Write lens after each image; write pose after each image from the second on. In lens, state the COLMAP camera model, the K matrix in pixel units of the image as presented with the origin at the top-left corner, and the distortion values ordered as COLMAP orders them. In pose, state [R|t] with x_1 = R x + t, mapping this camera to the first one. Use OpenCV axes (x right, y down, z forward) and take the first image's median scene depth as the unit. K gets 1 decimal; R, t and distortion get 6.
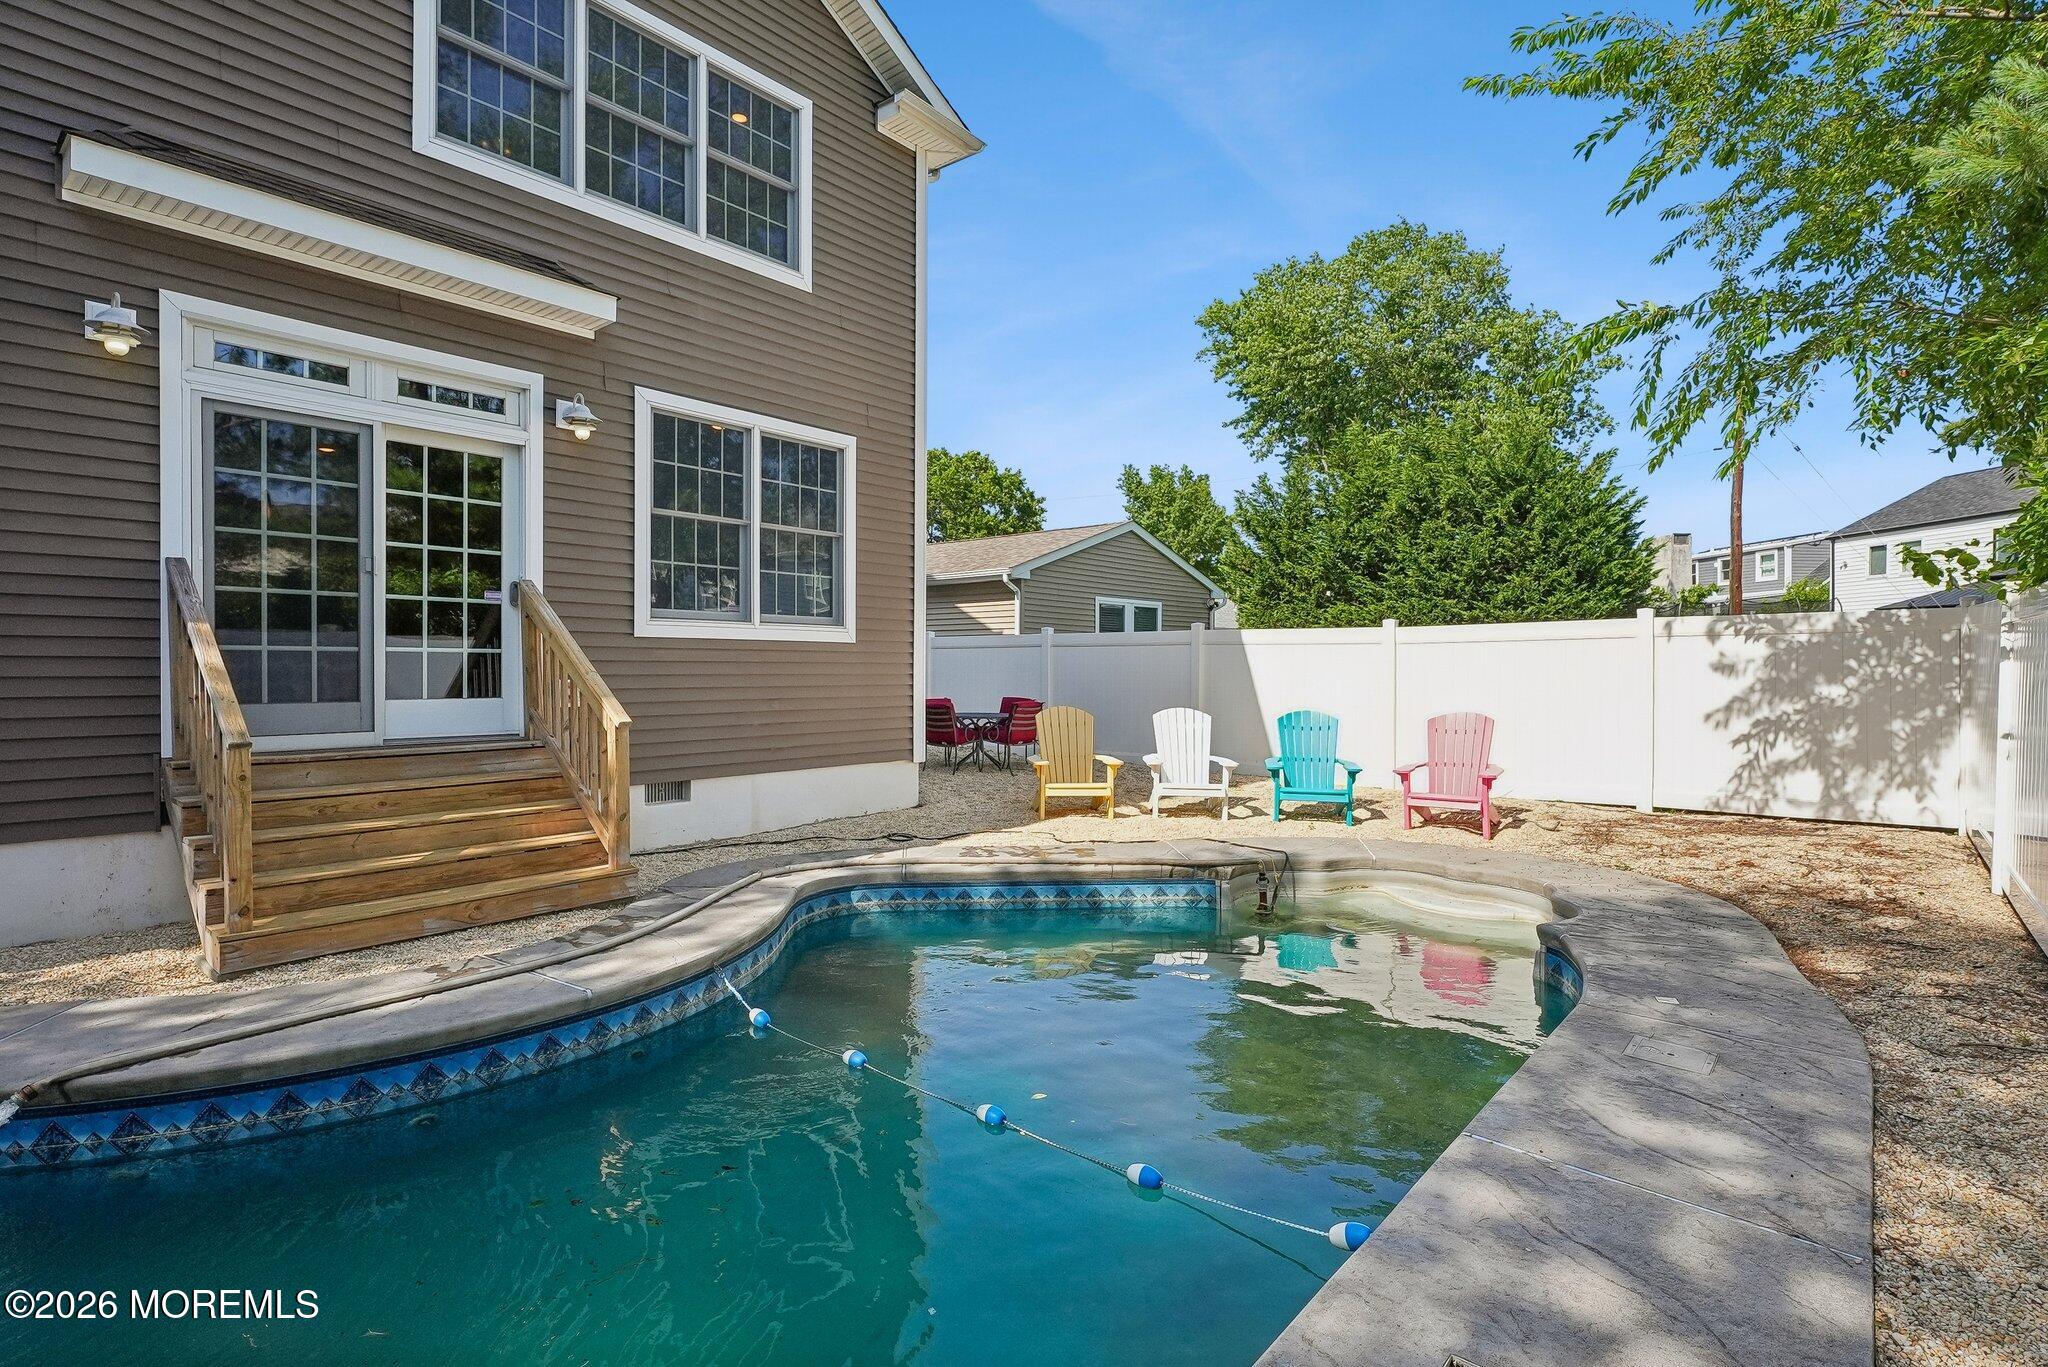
lens RADIAL K [[1081.8, 0, 1024.0], [0, 1081.8, 683.5], [0, 0, 1]] dist [-0.002761, -0.000365]
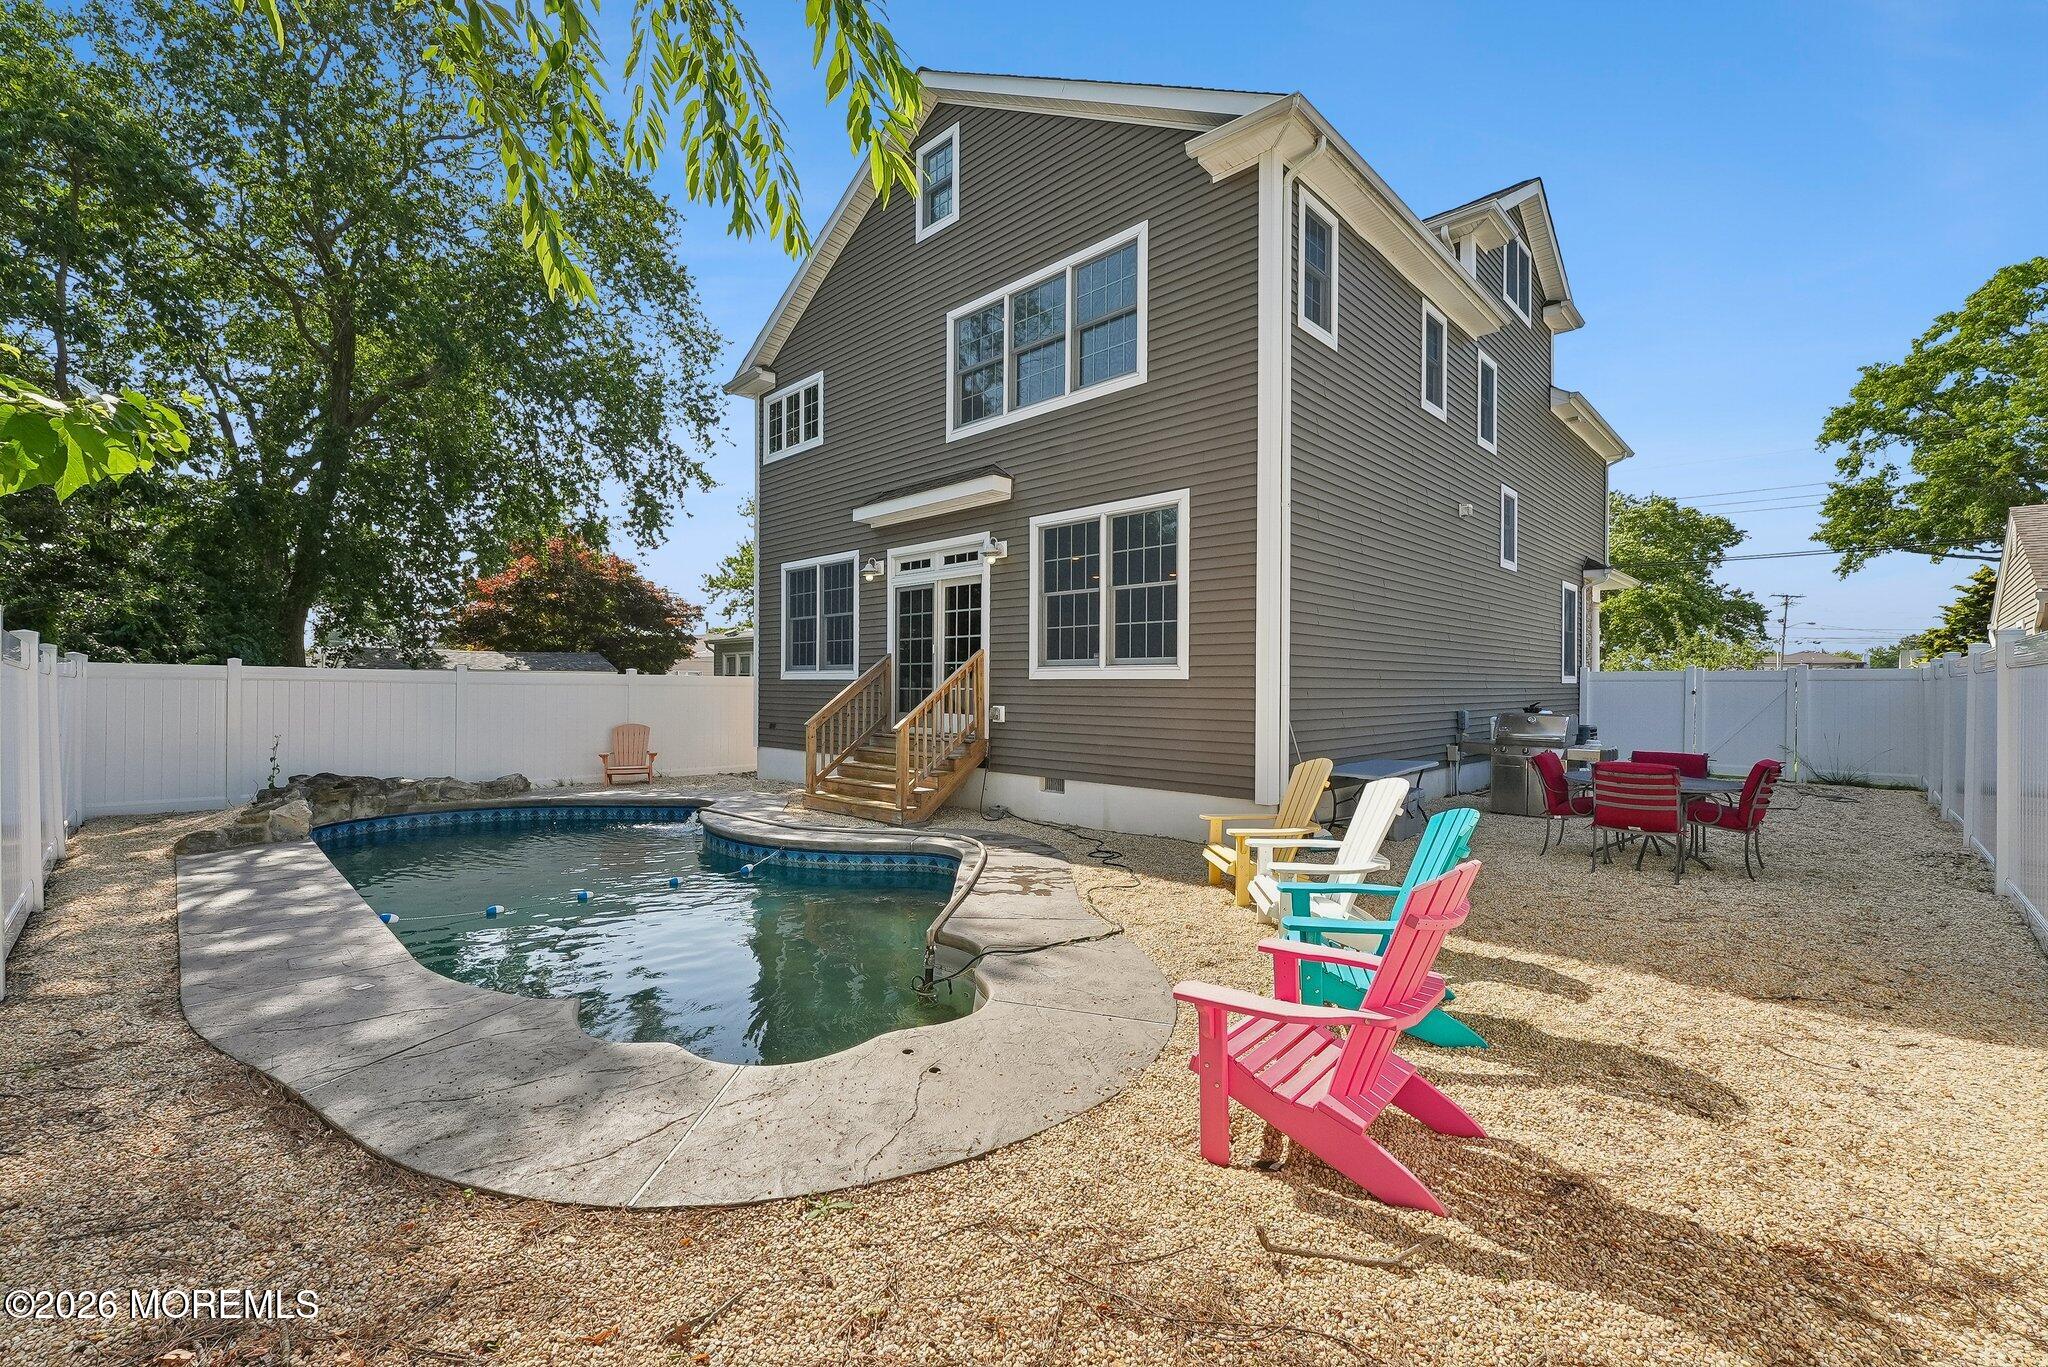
lens RADIAL K [[846.2, 0, 1024.0], [0, 846.2, 683.5], [0, 0, 1]] dist [0.000839, 0.000022]
pose [[-0.109907, -0.008024, -0.993910, 0.830445], [-0.019984, 0.999783, -0.005862, -0.029601], [0.993741, 0.019218, -0.110043, 1.109757]]
